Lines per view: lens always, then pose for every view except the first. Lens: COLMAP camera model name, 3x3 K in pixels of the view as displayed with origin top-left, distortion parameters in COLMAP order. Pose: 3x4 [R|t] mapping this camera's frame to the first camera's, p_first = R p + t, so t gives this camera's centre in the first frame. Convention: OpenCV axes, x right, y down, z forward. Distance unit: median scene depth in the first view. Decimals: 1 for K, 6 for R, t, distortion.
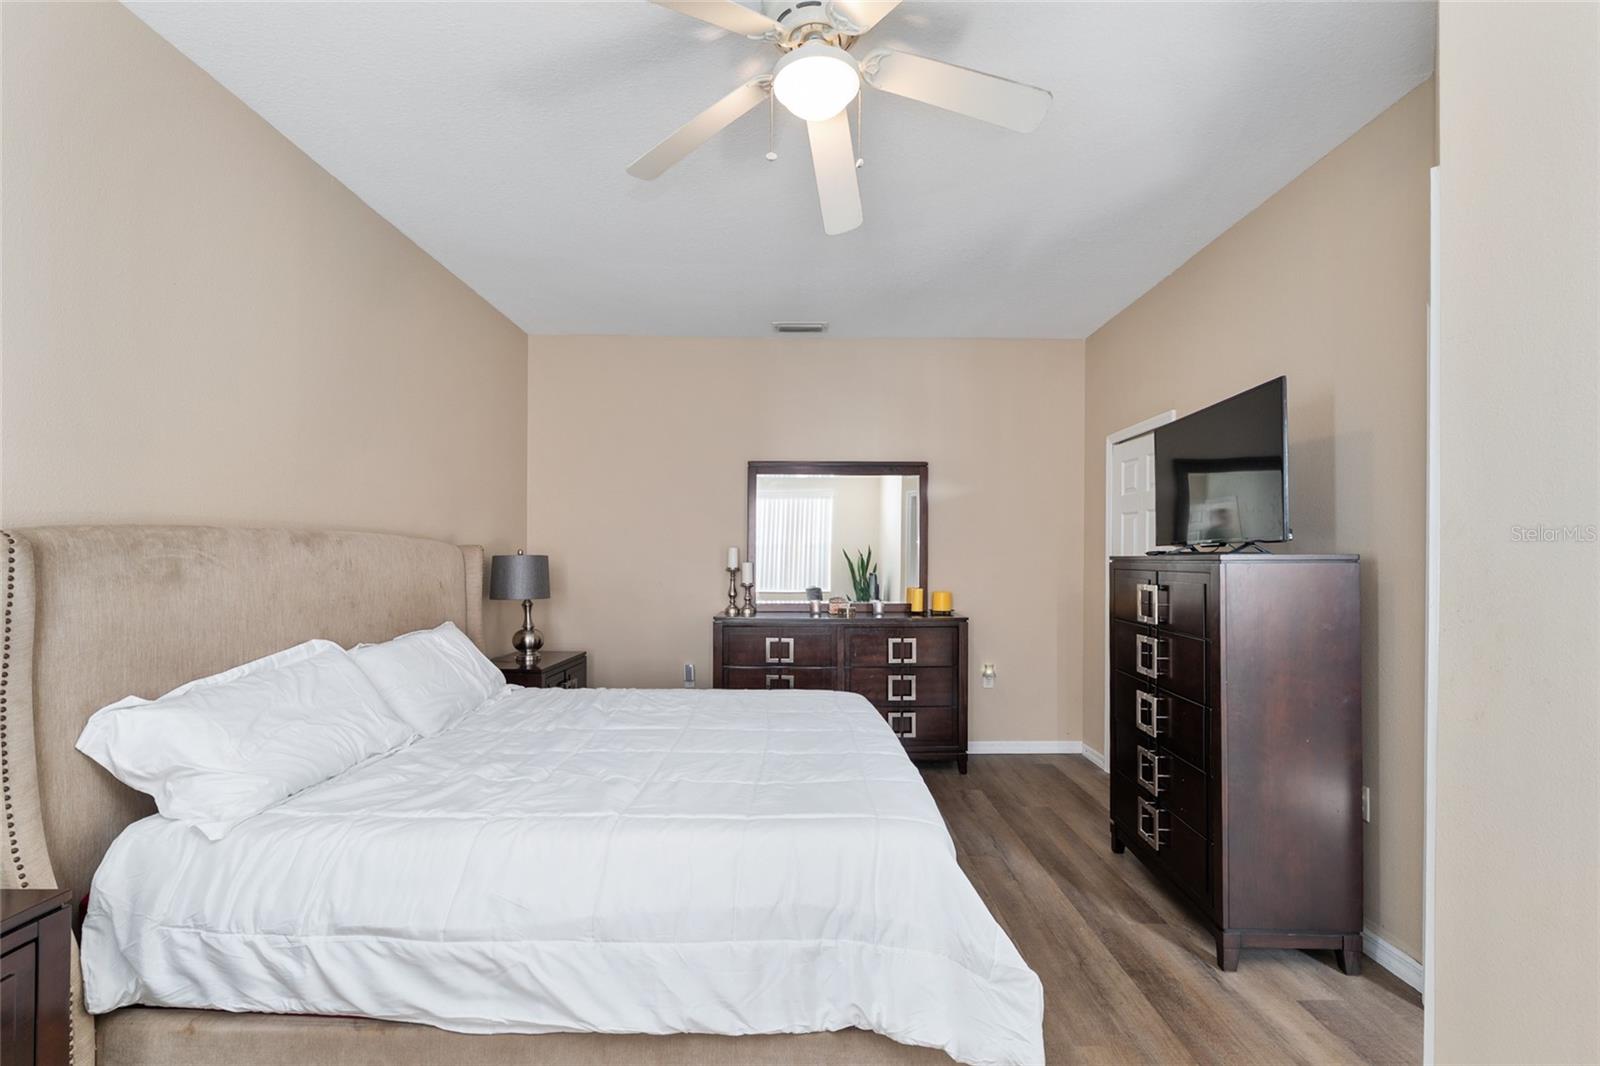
lens RADIAL K [[707.5, 0, 802.0], [0, 707.5, 562.6], [0, 0, 1]] dist [-0.001453, -0.000188]
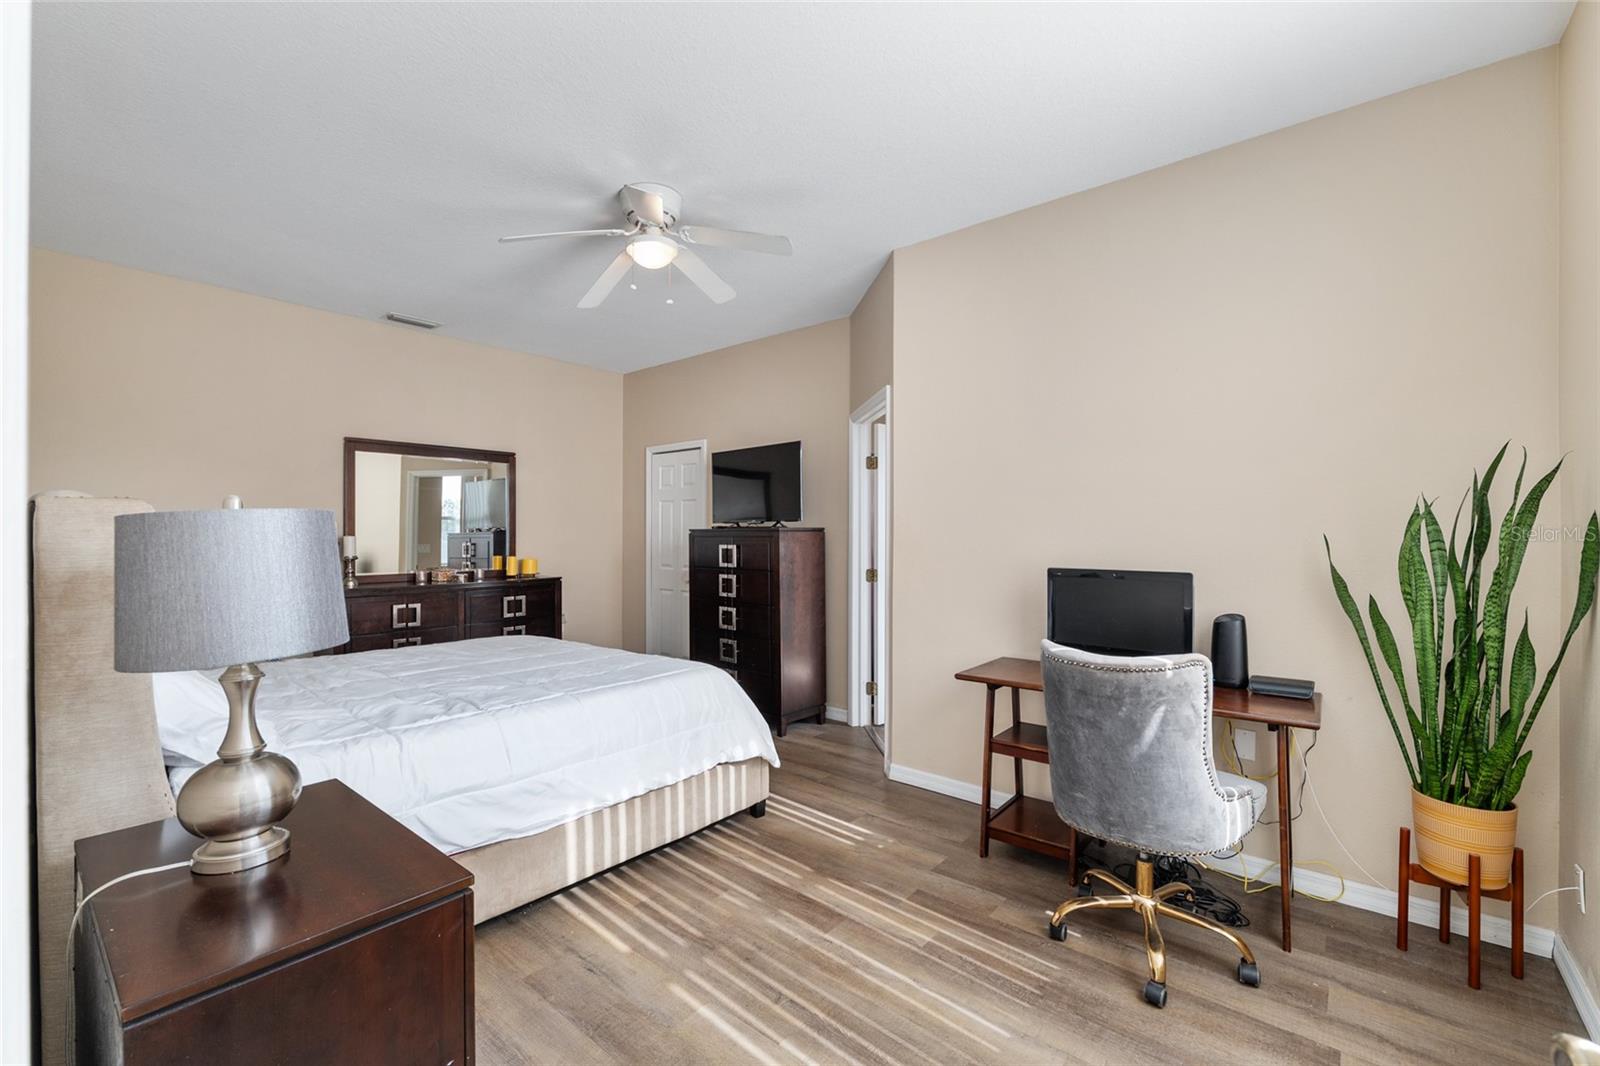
lens RADIAL K [[662.9, 0, 804.9], [0, 662.9, 556.1], [0, 0, 1]] dist [-0.000829, -0.000080]
pose [[0.648165, -0.029927, 0.760912, -0.410482], [0.009594, 0.999469, 0.031136, 0.005255], [-0.761440, -0.012881, 0.648108, -0.136692]]
